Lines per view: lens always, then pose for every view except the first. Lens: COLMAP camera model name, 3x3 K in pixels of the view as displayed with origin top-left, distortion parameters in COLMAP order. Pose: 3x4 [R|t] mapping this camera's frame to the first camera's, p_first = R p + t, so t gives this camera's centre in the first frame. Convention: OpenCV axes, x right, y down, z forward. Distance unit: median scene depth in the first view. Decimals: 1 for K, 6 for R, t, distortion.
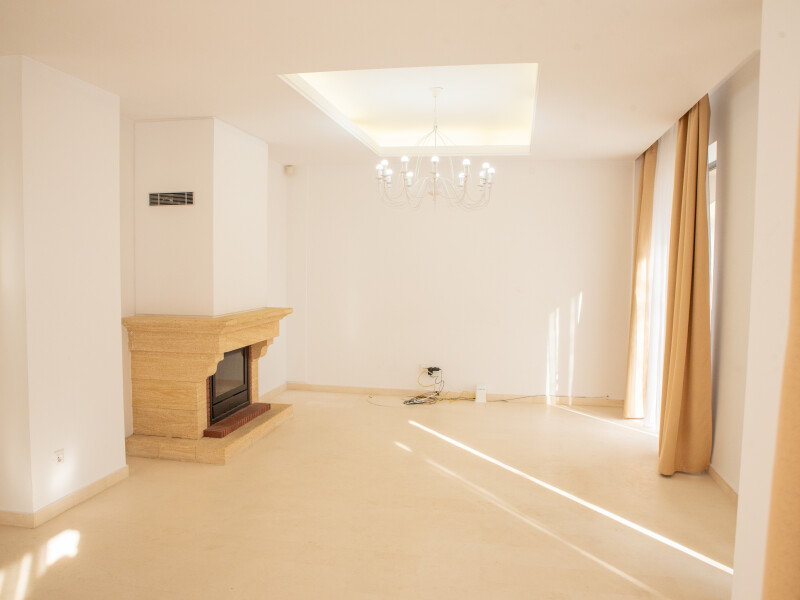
lens RADIAL K [[628.5, 0, 402.4], [0, 628.5, 306.2], [0, 0, 1]] dist [-0.118631, 0.092138]
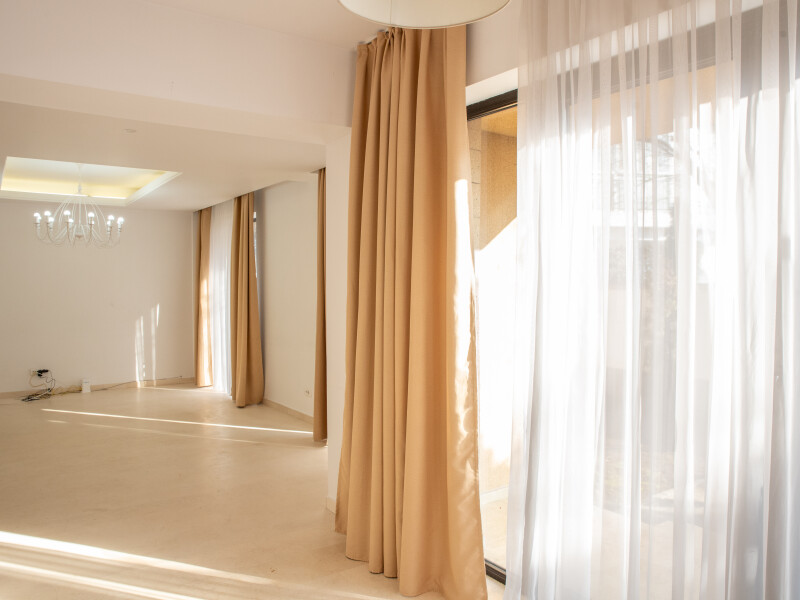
lens RADIAL K [[628.5, 0, 402.4], [0, 628.5, 306.2], [0, 0, 1]] dist [-0.118631, 0.092138]
pose [[0.693392, -0.040678, 0.719412, -0.328455], [0.060870, 0.998143, -0.002229, 0.019059], [-0.717985, 0.045336, 0.694580, -0.355520]]
